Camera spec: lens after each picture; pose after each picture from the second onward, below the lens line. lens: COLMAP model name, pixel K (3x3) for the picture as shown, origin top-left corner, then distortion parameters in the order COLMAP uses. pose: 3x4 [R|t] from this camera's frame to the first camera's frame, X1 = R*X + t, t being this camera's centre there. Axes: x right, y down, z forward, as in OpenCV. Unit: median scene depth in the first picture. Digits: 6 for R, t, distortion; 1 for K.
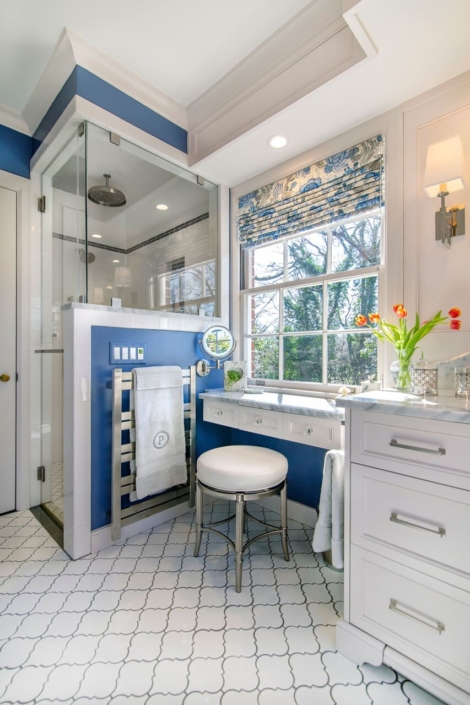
lens RADIAL K [[330.4, 0, 237.0], [0, 330.4, 347.0], [0, 0, 1]] dist [0.000162, 0.001245]
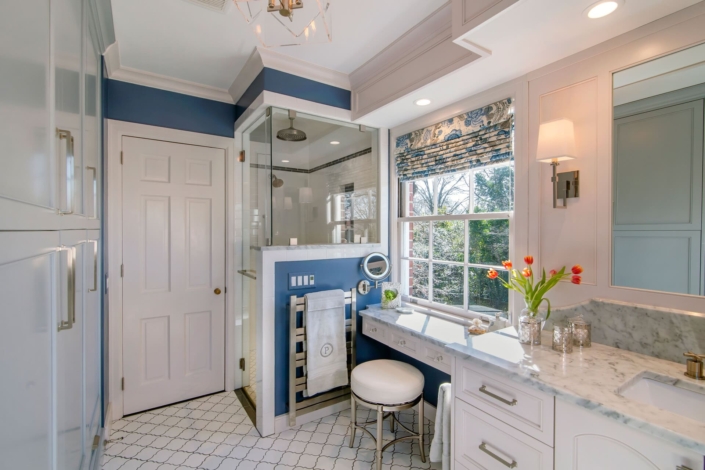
lens RADIAL K [[330.4, 0, 354.3], [0, 330.4, 223.0], [0, 0, 1]] dist [0.000162, 0.001245]
pose [[0.975871, -0.003418, -0.218321, 0.141161], [0.003057, 0.999993, -0.001990, -0.189064], [0.218326, 0.001274, 0.975875, -0.198428]]
